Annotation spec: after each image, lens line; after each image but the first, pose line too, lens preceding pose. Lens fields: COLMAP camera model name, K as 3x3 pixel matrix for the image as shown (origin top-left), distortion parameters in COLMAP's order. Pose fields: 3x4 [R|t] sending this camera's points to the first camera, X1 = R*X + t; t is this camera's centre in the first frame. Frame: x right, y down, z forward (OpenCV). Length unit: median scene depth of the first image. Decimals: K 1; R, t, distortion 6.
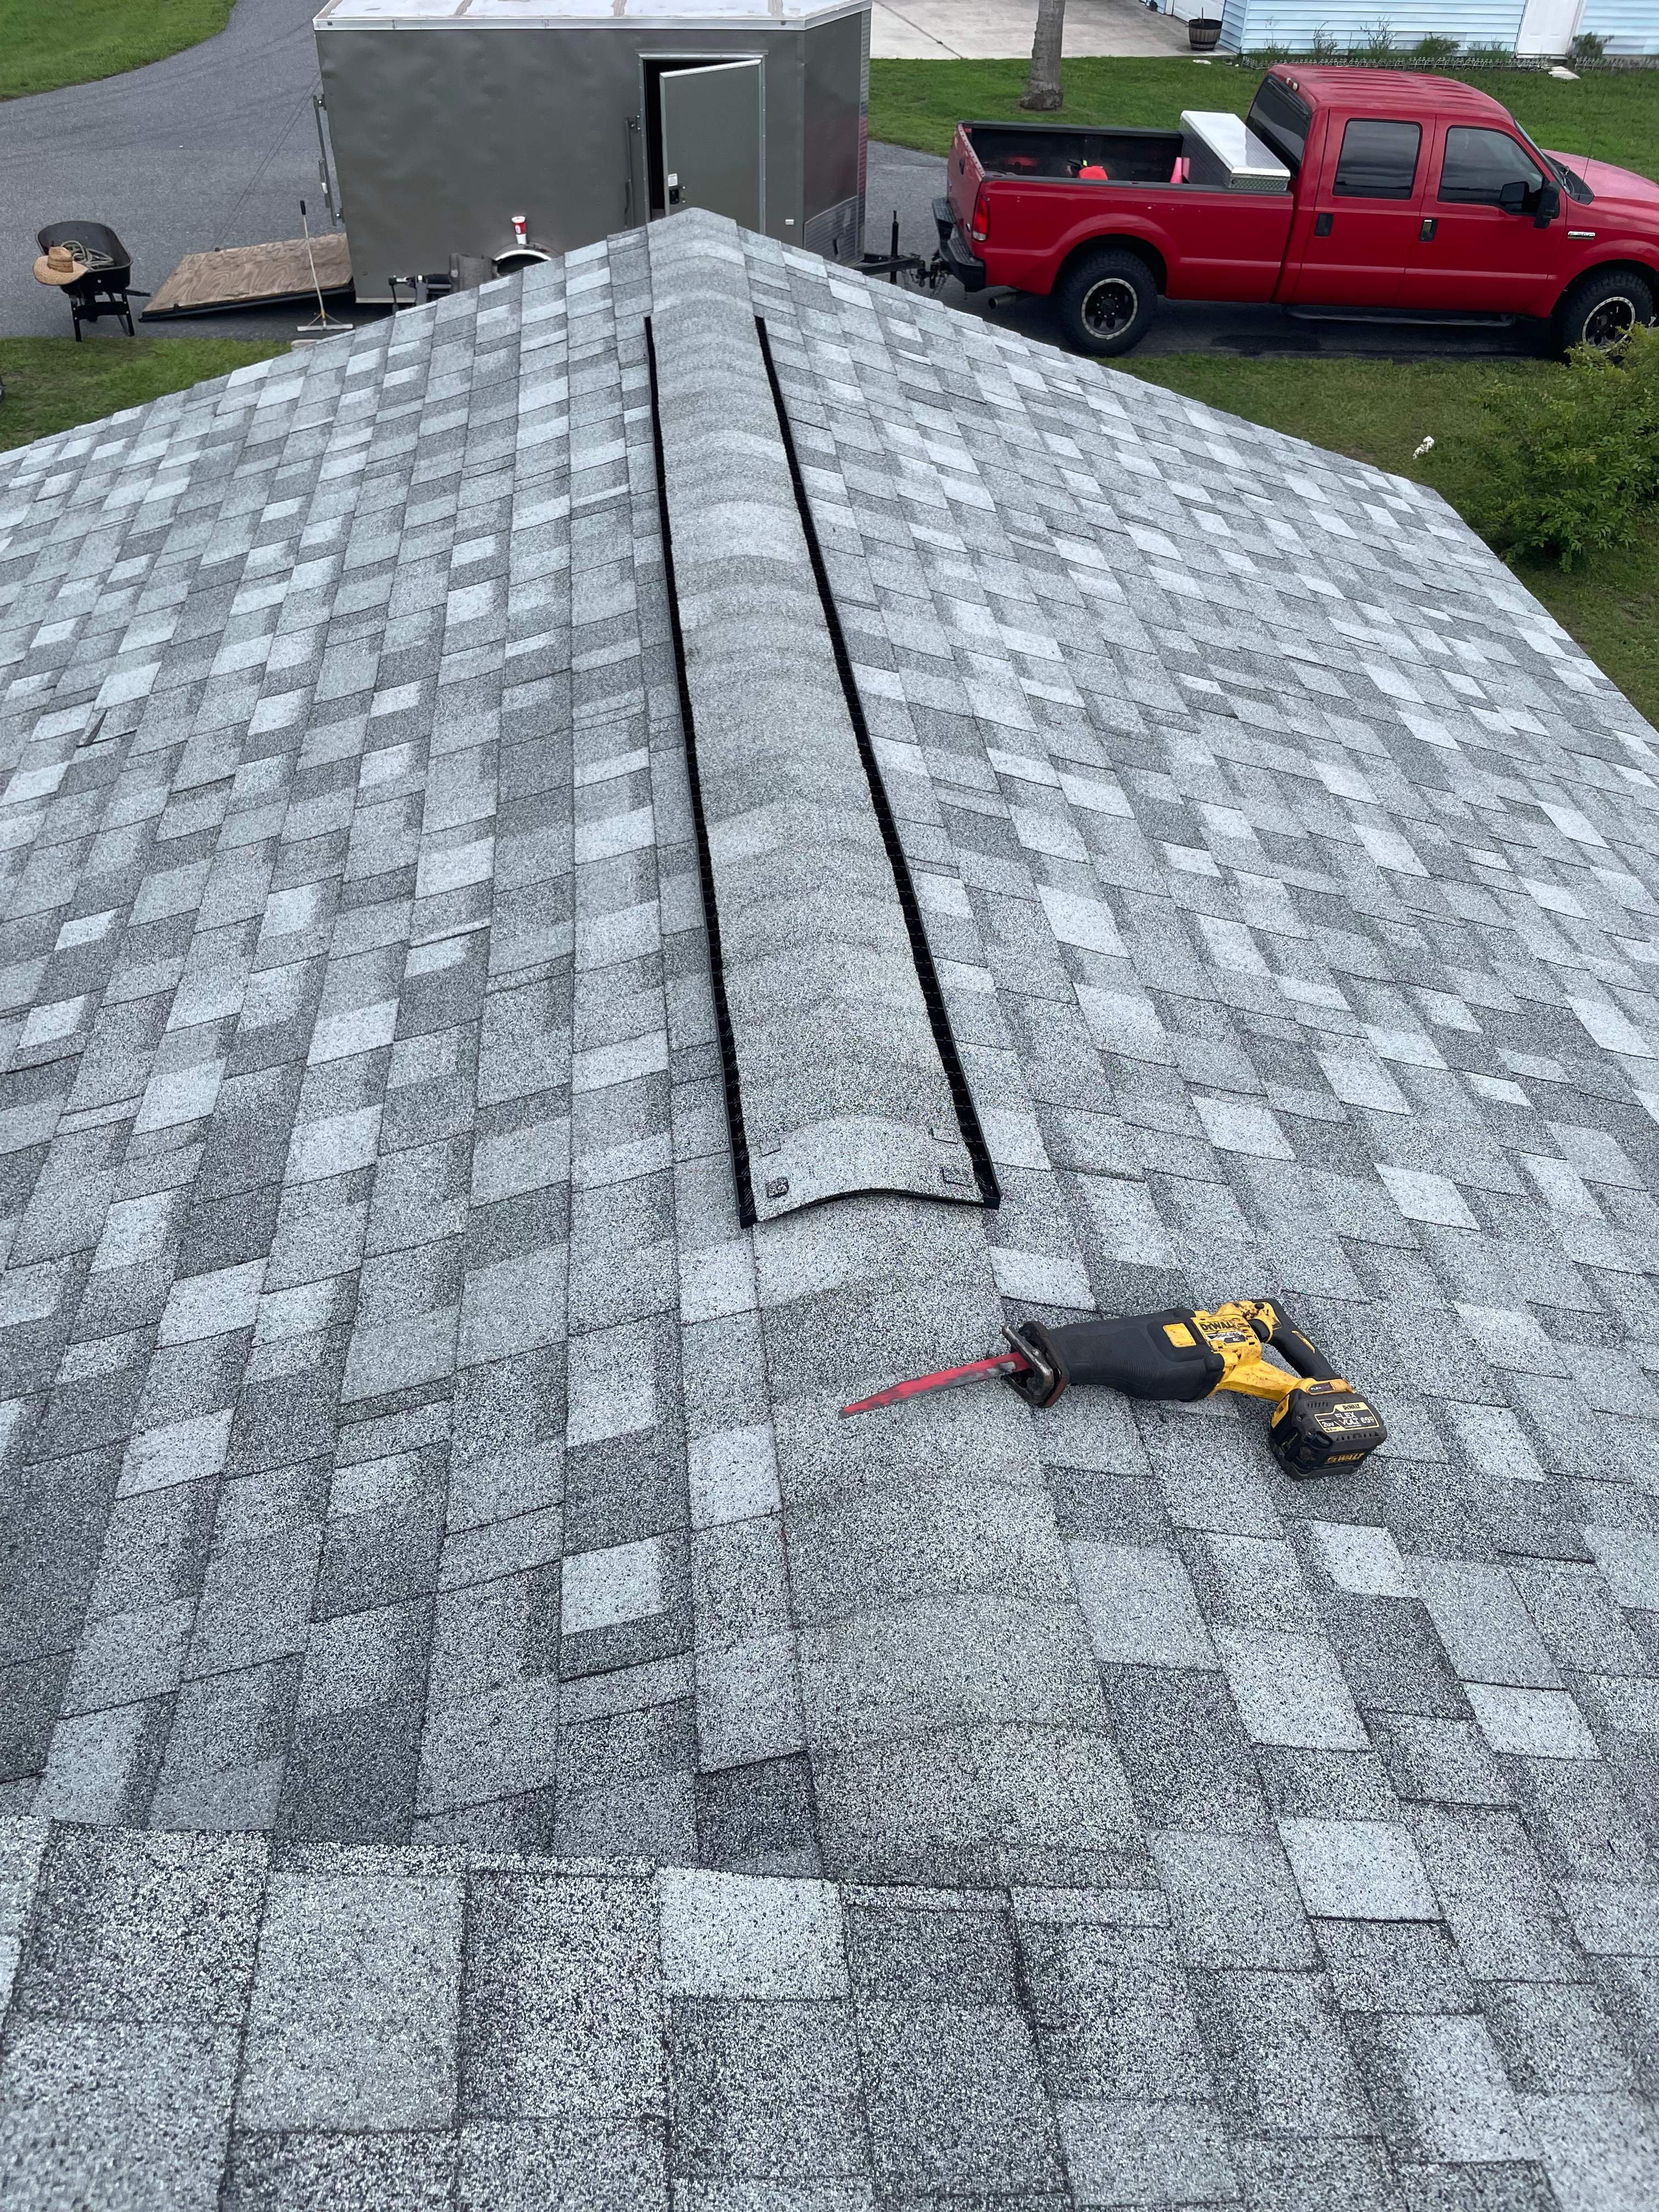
lens RADIAL K [[1681.4, 0, 827.8], [0, 1681.4, 1095.7], [0, 0, 1]] dist [0.081460, -0.119150]
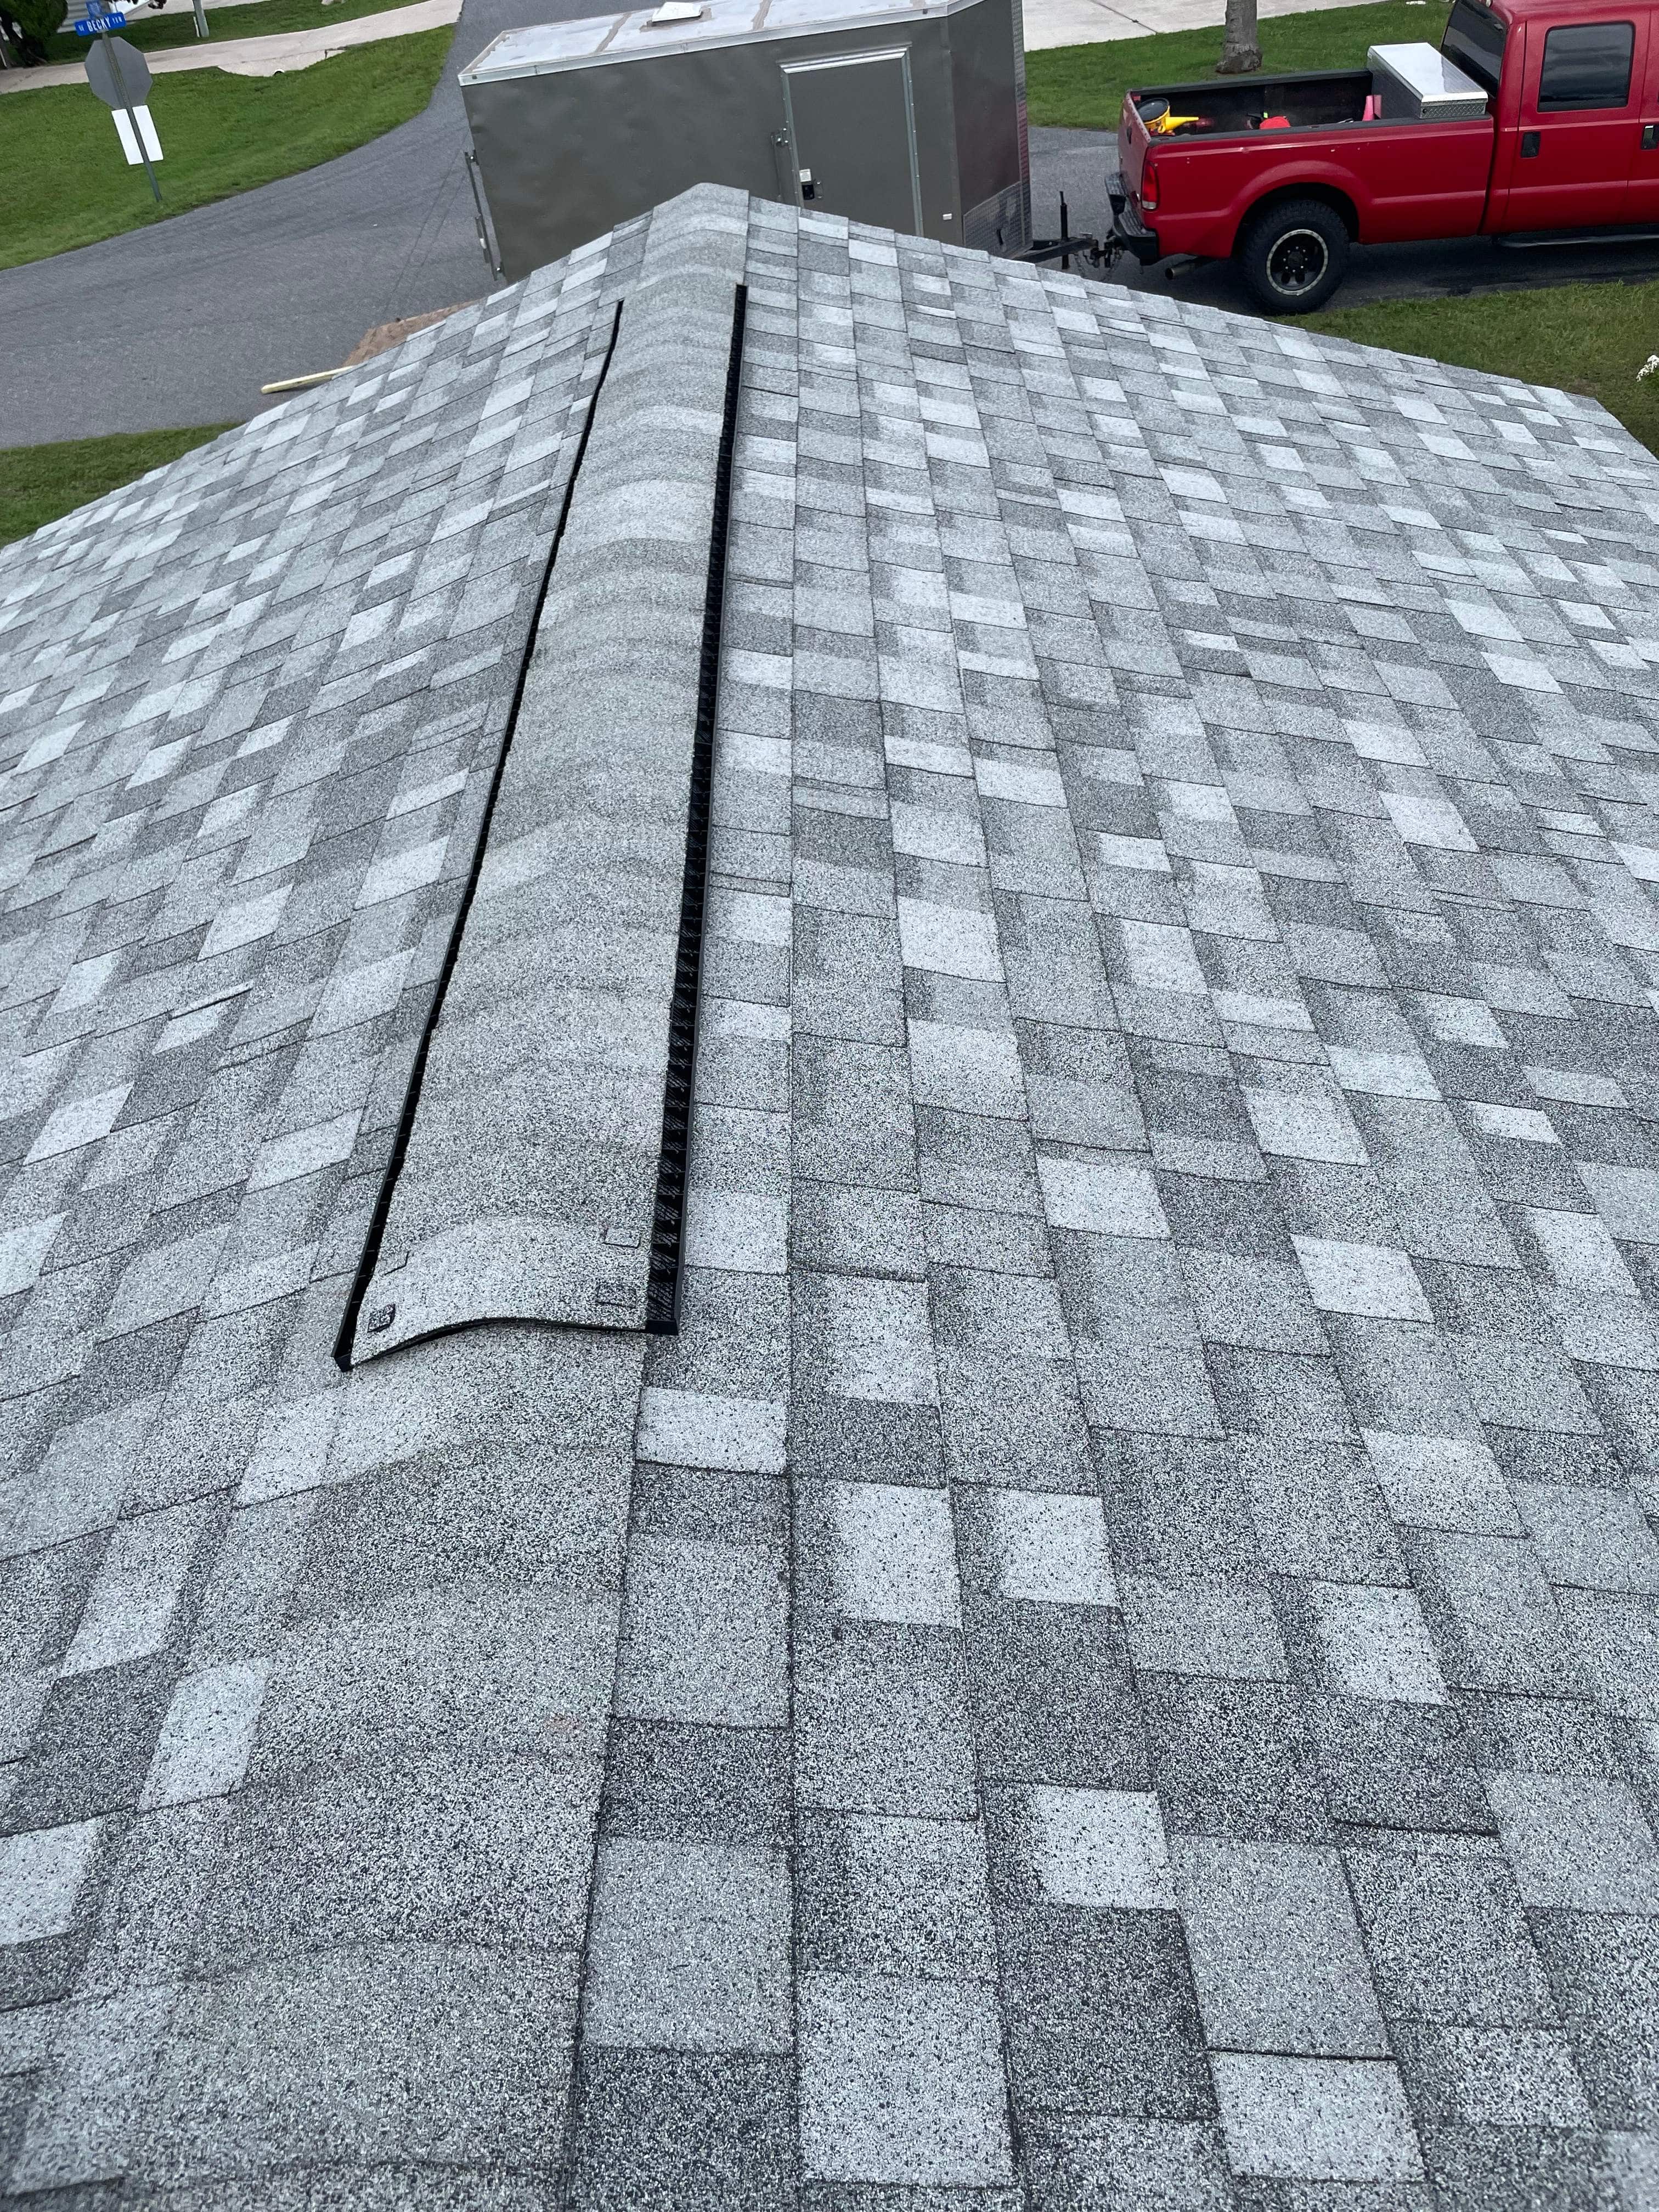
lens RADIAL K [[1681.4, 0, 833.8], [0, 1681.4, 1100.9], [0, 0, 1]] dist [0.081460, -0.119150]
pose [[0.985393, -0.048233, -0.163323, 0.212575], [0.046749, 0.998823, -0.012922, -0.017493], [0.163754, 0.005098, 0.986488, 0.186763]]
